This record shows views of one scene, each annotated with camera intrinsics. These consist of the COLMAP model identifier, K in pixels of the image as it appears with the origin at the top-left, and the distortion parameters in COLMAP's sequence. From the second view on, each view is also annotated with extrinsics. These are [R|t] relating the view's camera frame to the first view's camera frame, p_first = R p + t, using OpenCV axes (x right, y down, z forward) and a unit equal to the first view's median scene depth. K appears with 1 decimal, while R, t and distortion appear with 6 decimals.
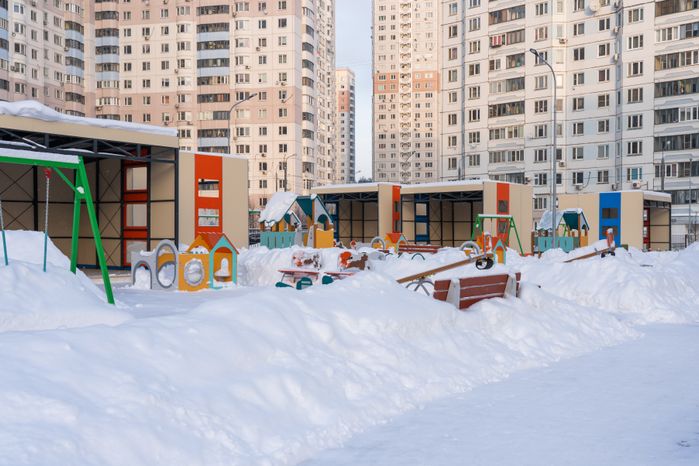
lens RADIAL K [[723.5, 0, 350.1], [0, 723.5, 236.9], [0, 0, 1]] dist [-0.002122, 0.000000]
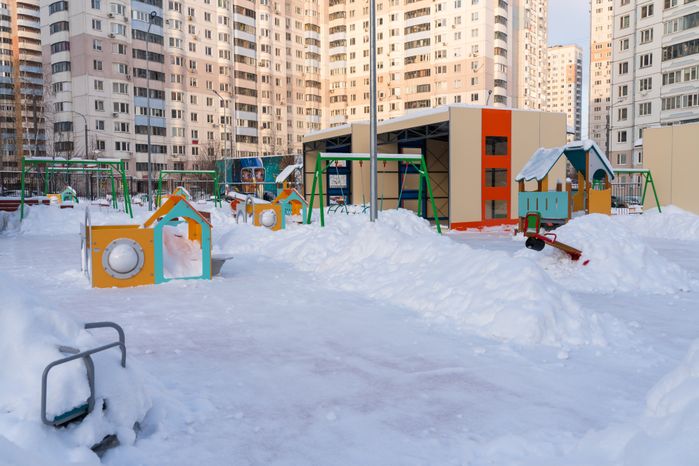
lens RADIAL K [[556.9, 0, 349.2], [0, 556.9, 227.9], [0, 0, 1]] dist [-0.010181, 0.011551]
pose [[0.920960, 0.013081, -0.389437, 0.065319], [0.012167, 0.997984, 0.062296, -0.000143], [0.389466, -0.062110, 0.918944, 0.110622]]
